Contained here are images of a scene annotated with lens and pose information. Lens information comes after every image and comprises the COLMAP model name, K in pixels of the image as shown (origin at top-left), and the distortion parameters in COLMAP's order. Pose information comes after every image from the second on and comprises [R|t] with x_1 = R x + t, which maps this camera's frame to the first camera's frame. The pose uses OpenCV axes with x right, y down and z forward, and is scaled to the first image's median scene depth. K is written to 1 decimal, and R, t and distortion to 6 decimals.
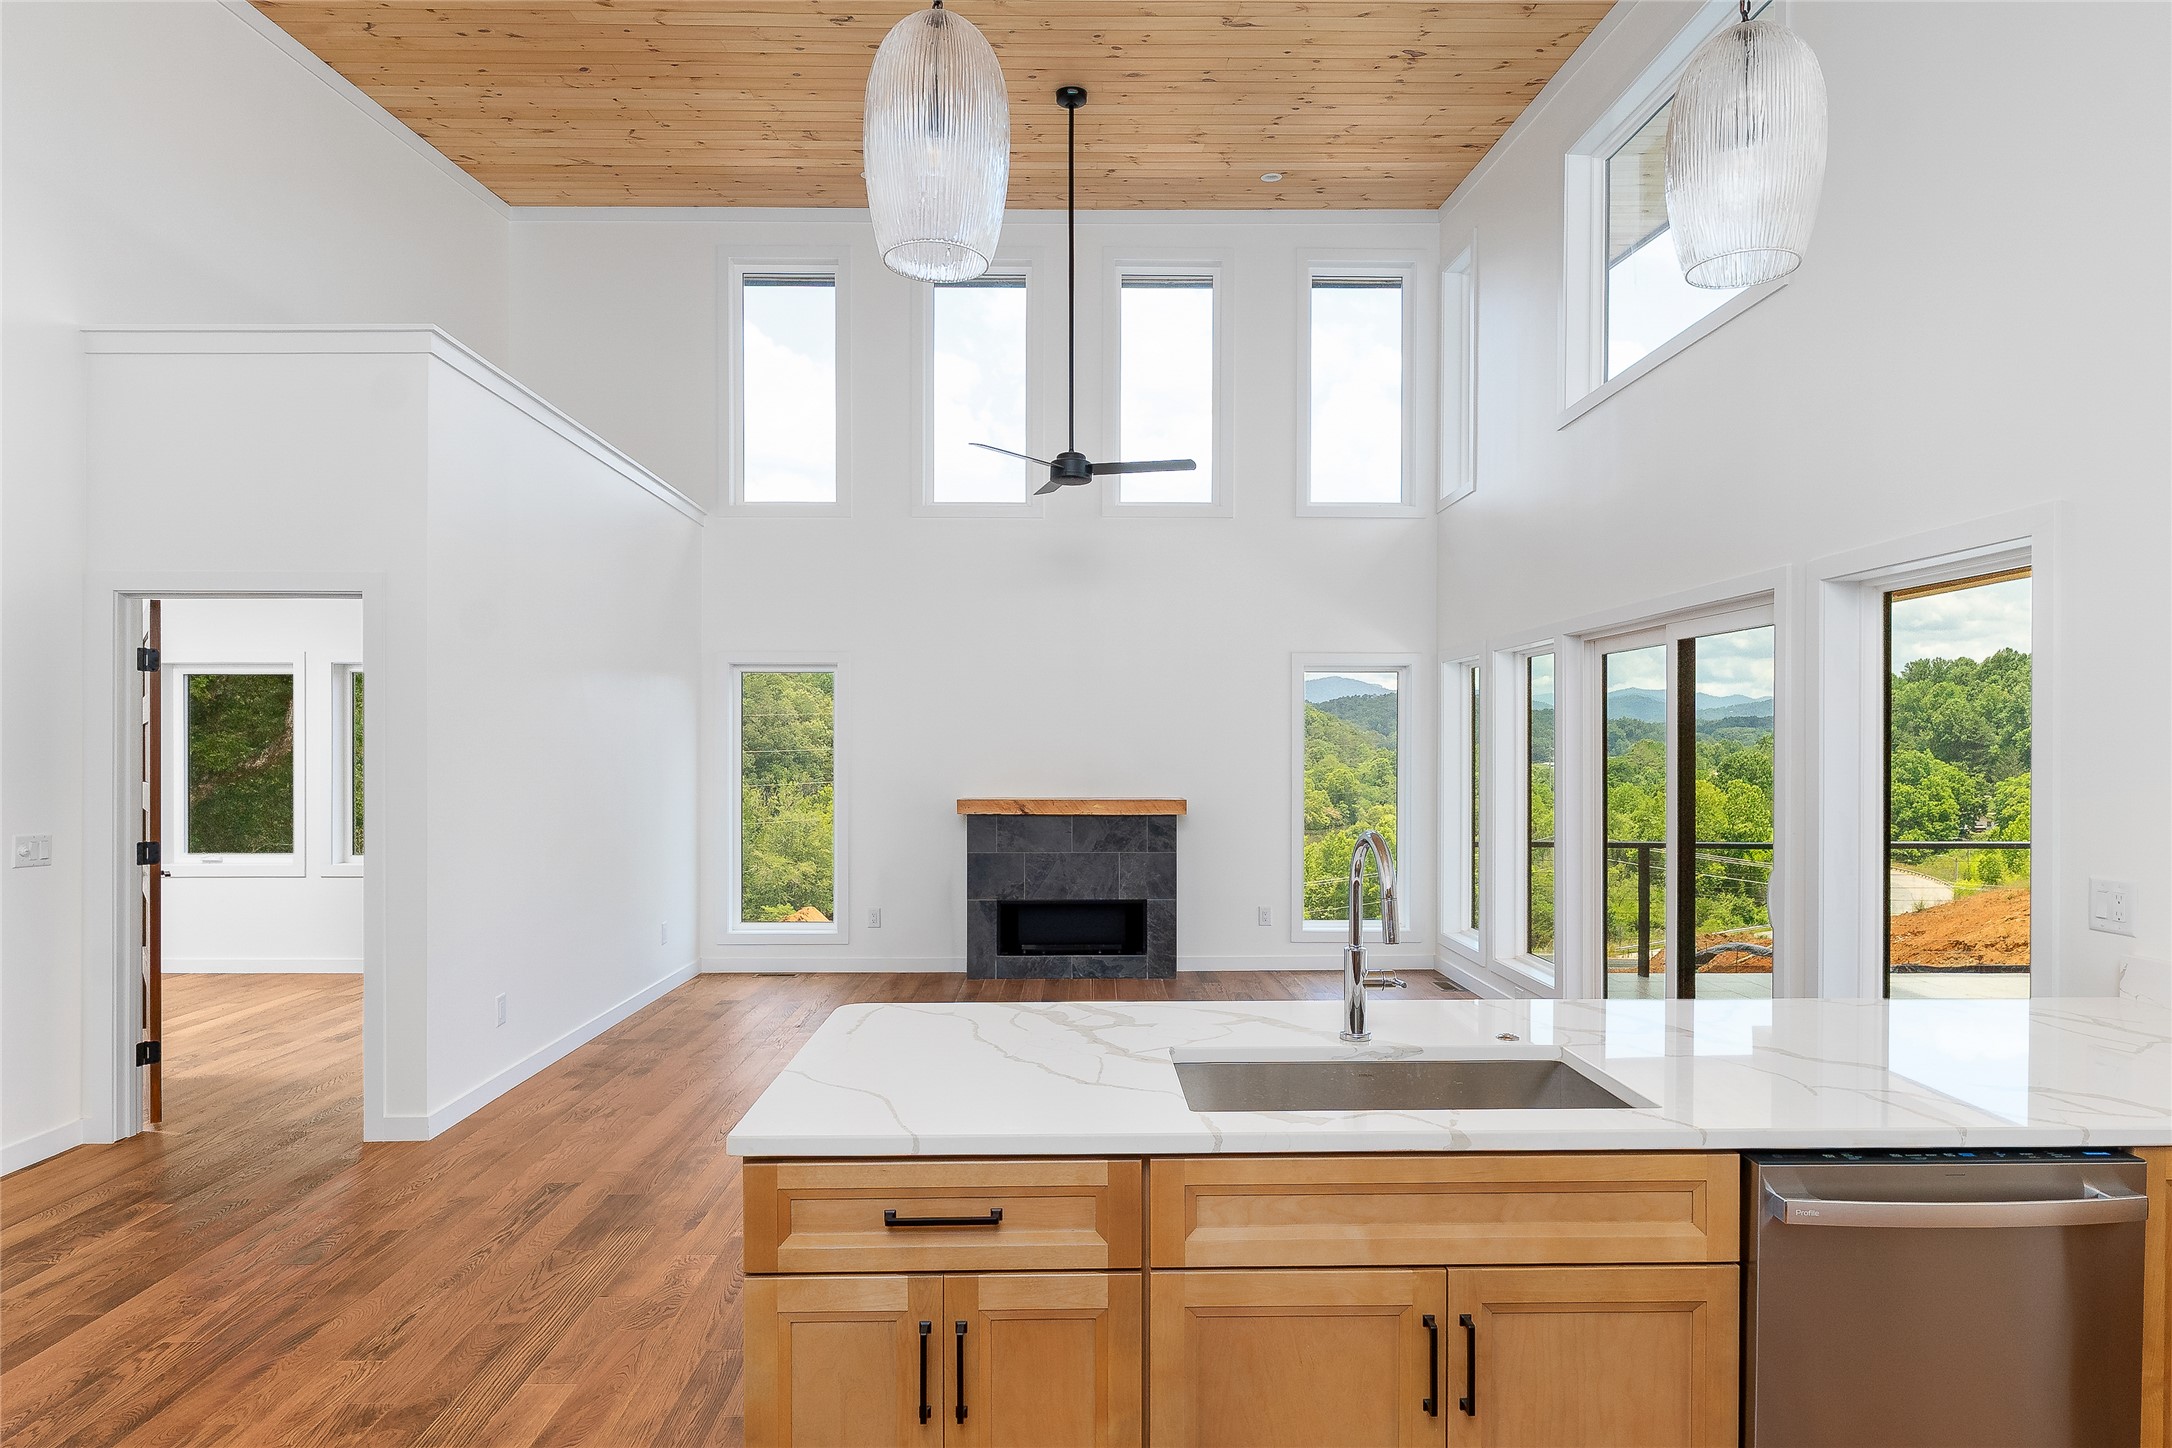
lens RADIAL K [[1218.3, 0, 1098.4], [0, 1218.3, 752.7], [0, 0, 1]] dist [-0.003544, -0.001243]
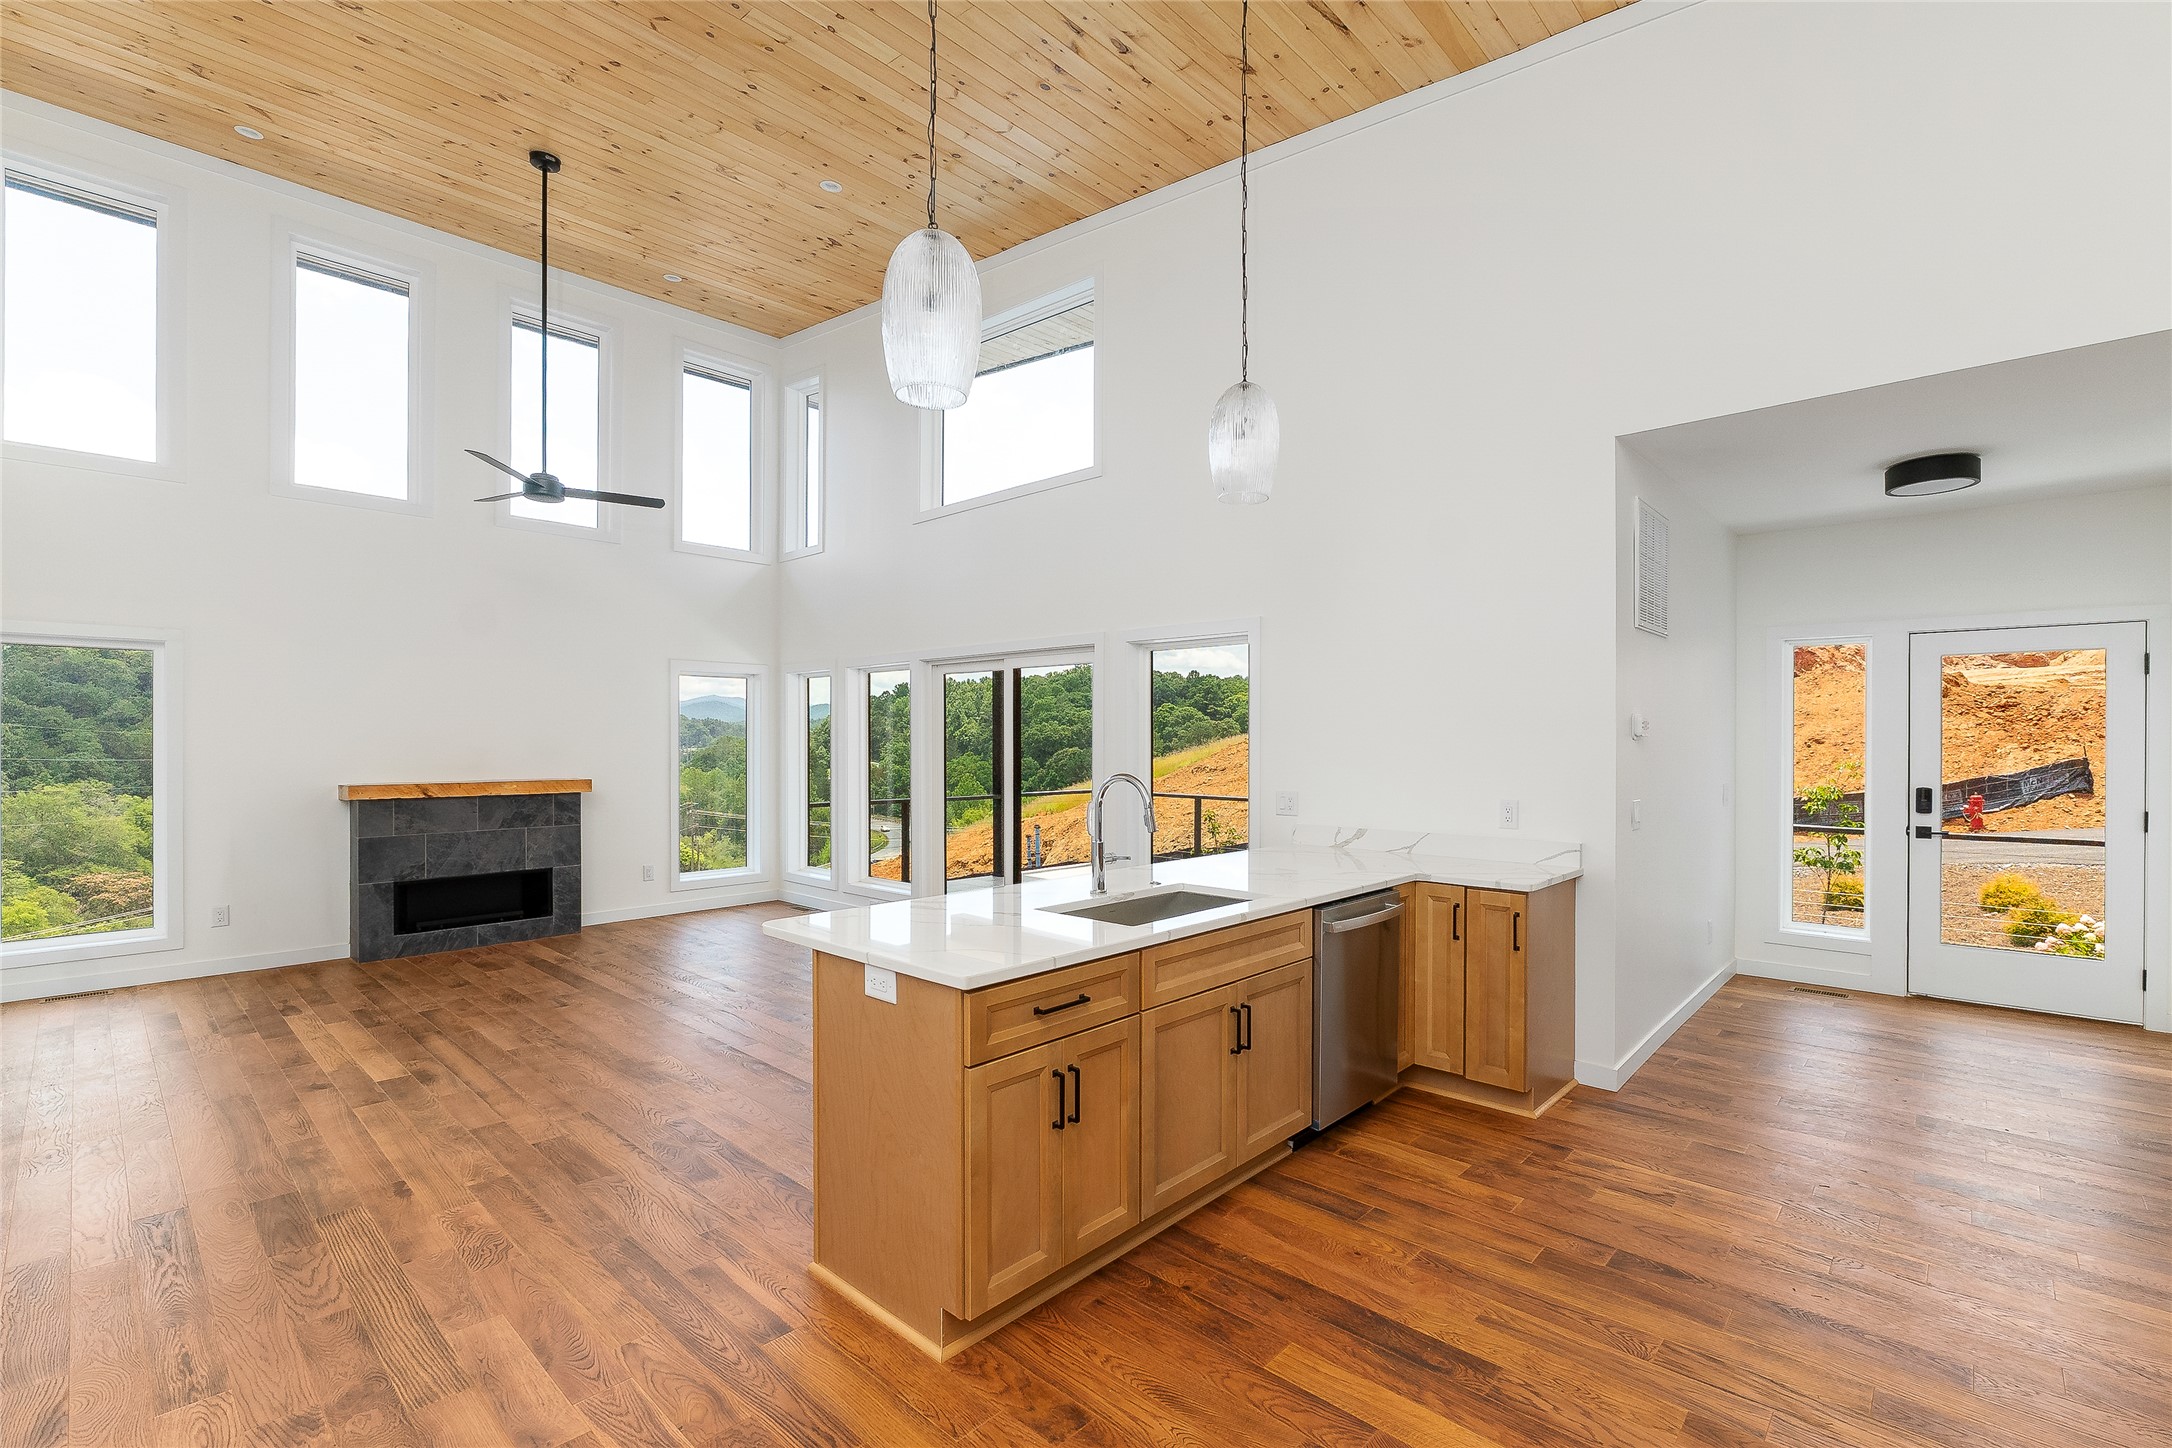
lens RADIAL K [[947.7, 0, 1092.1], [0, 947.7, 742.8], [0, 0, 1]] dist [-0.005521, -0.000217]
pose [[0.701557, -0.002447, 0.712609, -0.238436], [0.004143, 0.999991, -0.000645, 0.006029], [-0.712601, 0.003405, 0.701561, 0.014766]]
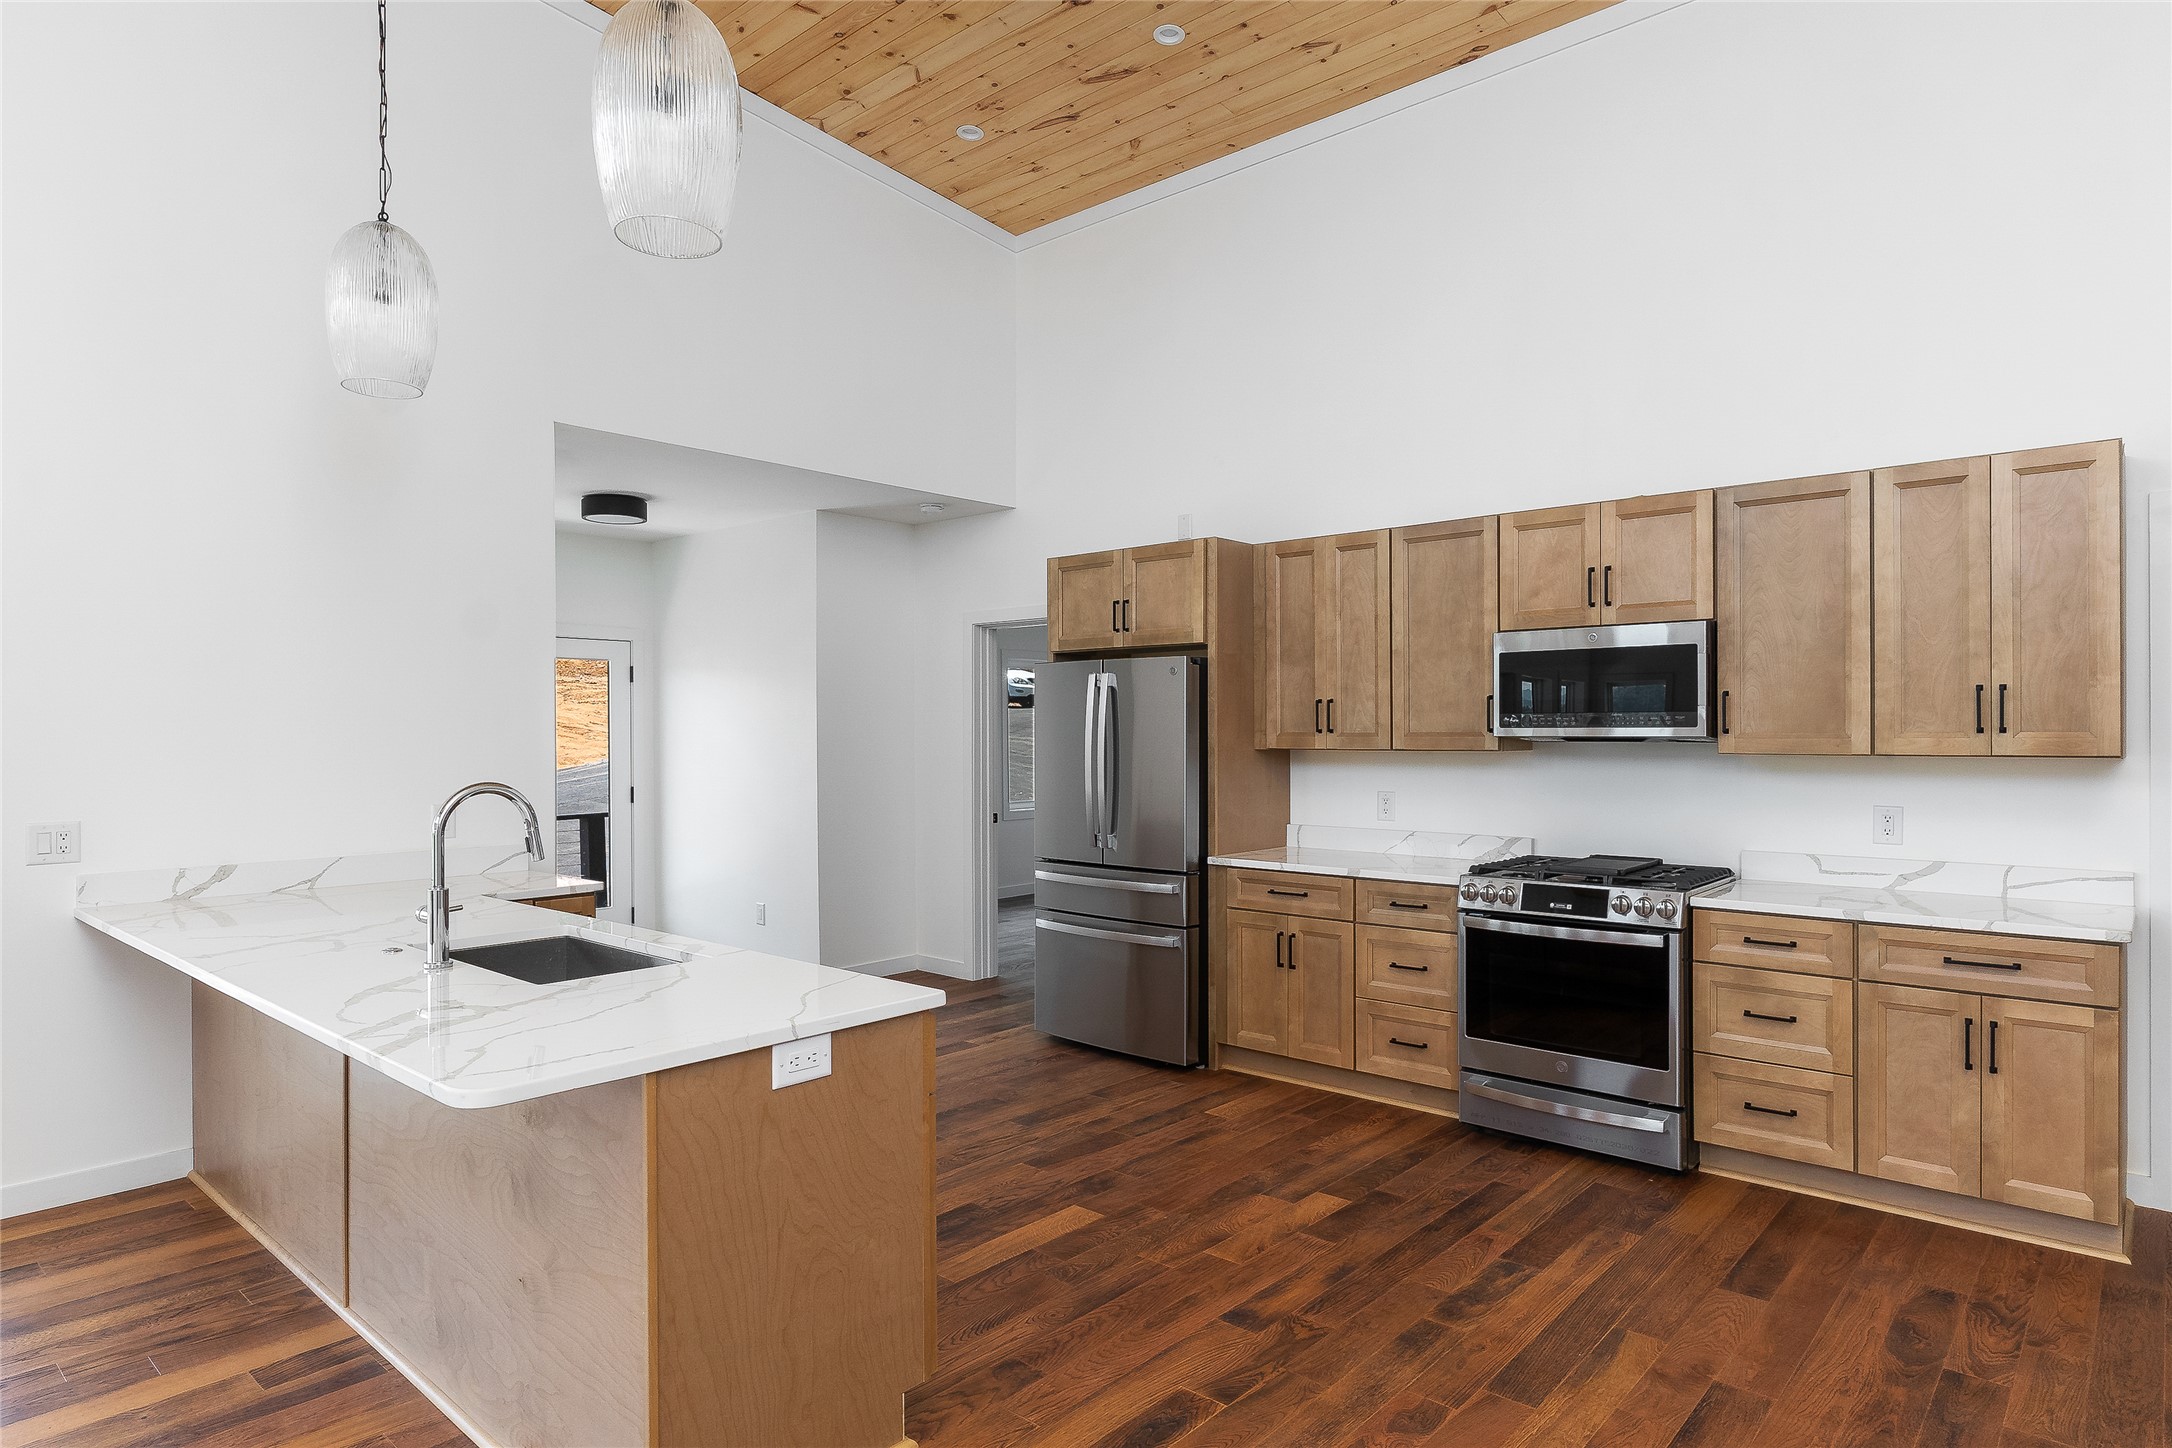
lens RADIAL K [[1222.1, 0, 1090.5], [0, 1222.1, 731.1], [0, 0, 1]] dist [-0.002416, -0.000101]
pose [[-0.729611, 0.001194, 0.683862, -0.318214], [0.006245, 0.999968, 0.004917, 0.003421], [-0.683834, 0.007859, -0.729595, 0.440590]]
